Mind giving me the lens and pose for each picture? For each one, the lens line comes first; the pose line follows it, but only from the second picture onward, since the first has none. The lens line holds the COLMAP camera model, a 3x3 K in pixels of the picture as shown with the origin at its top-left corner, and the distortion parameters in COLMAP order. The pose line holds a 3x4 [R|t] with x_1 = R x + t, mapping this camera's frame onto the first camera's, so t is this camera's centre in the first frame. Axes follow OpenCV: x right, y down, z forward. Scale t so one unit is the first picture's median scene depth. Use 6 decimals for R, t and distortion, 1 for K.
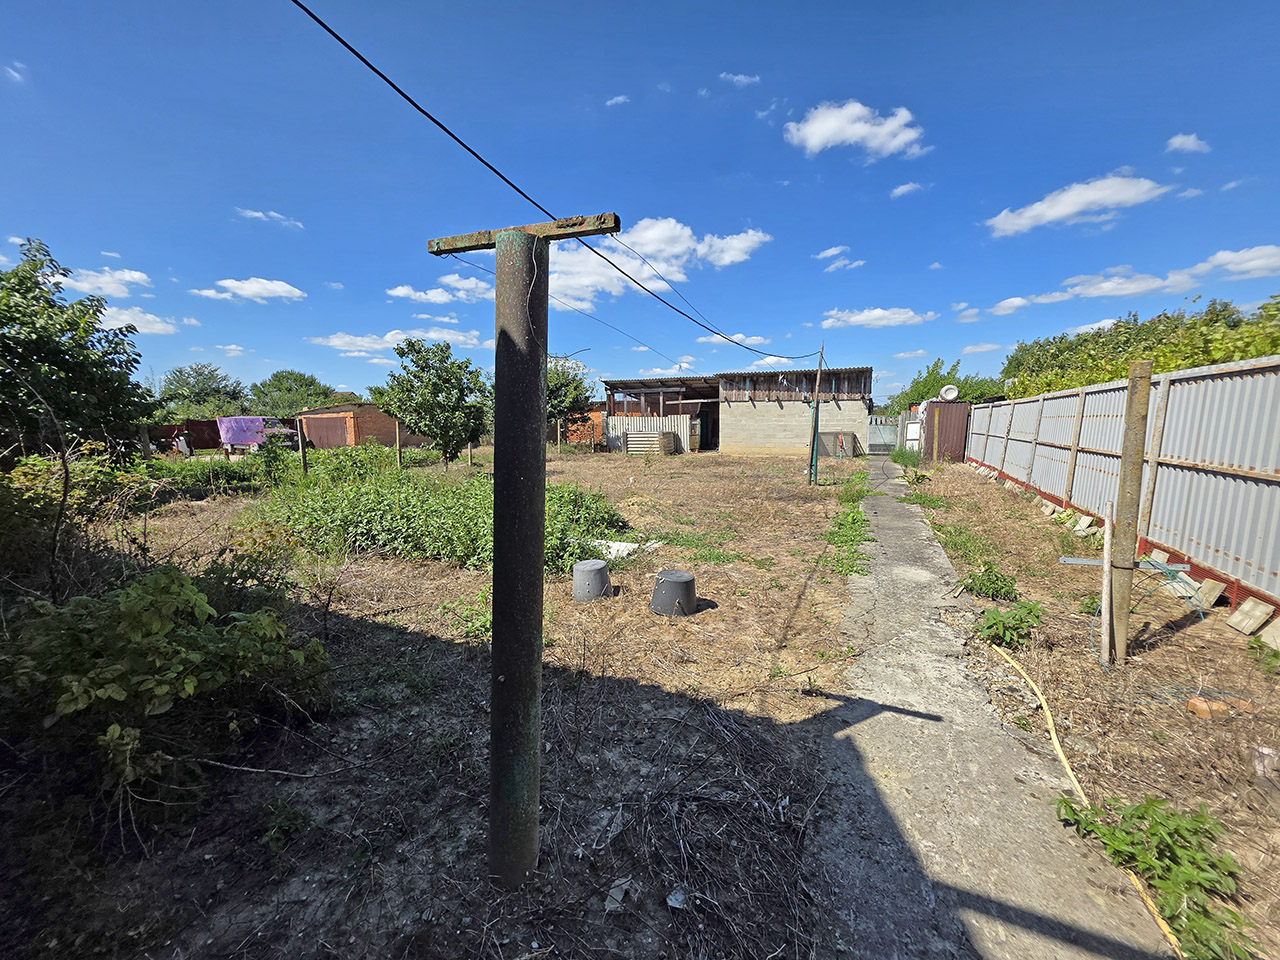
lens RADIAL K [[515.2, 0, 640.2], [0, 515.2, 481.6], [0, 0, 1]] dist [0.004406, 0.000350]
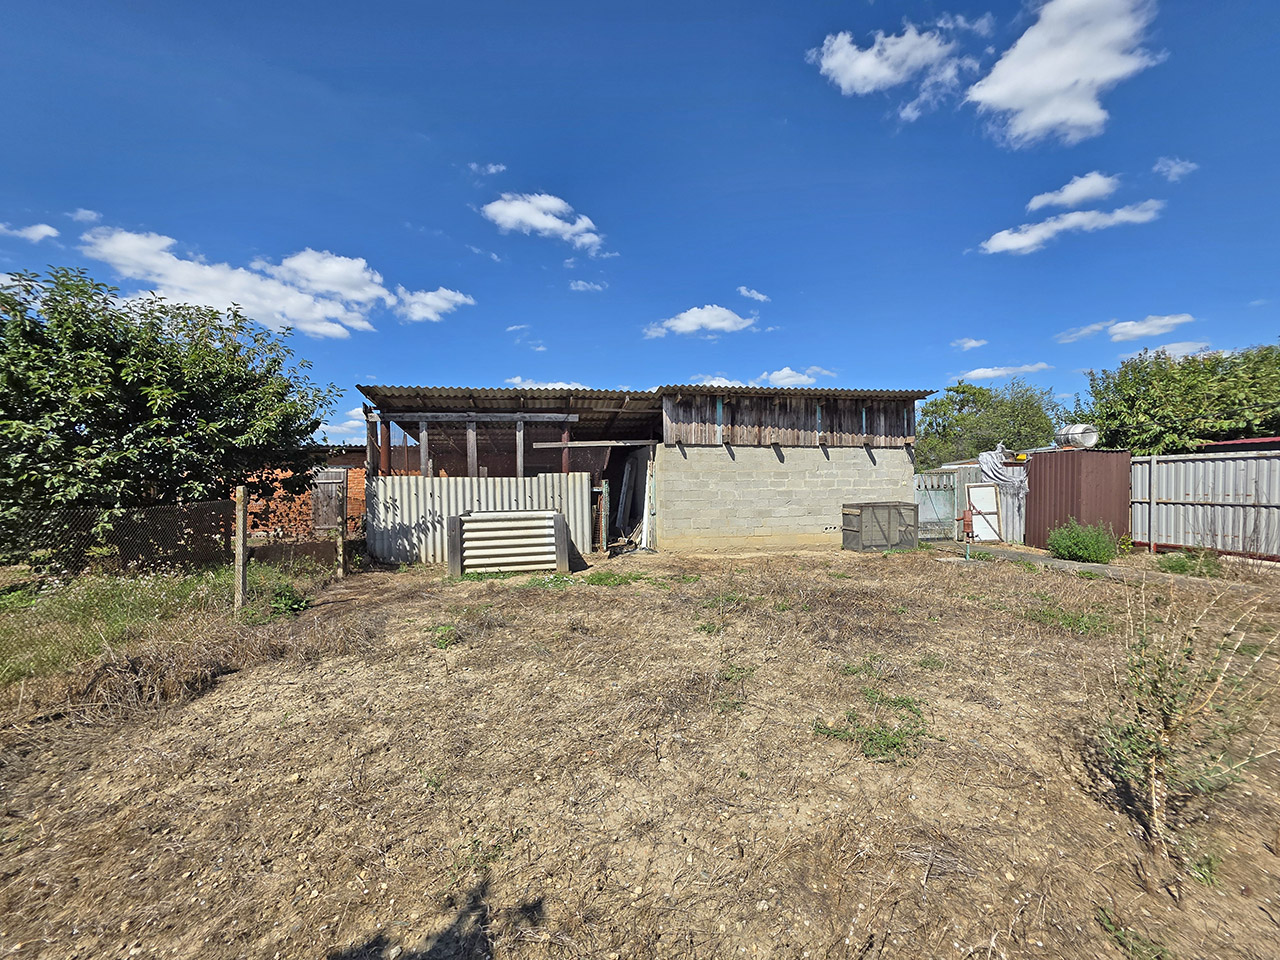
lens RADIAL K [[484.2, 0, 641.0], [0, 484.2, 478.8], [0, 0, 1]] dist [-0.003012, -0.000054]
pose [[0.821371, -0.006156, 0.570361, -0.113428], [0.074428, 0.992549, -0.096470, -0.079861], [-0.565517, 0.121688, 0.815710, 0.627436]]
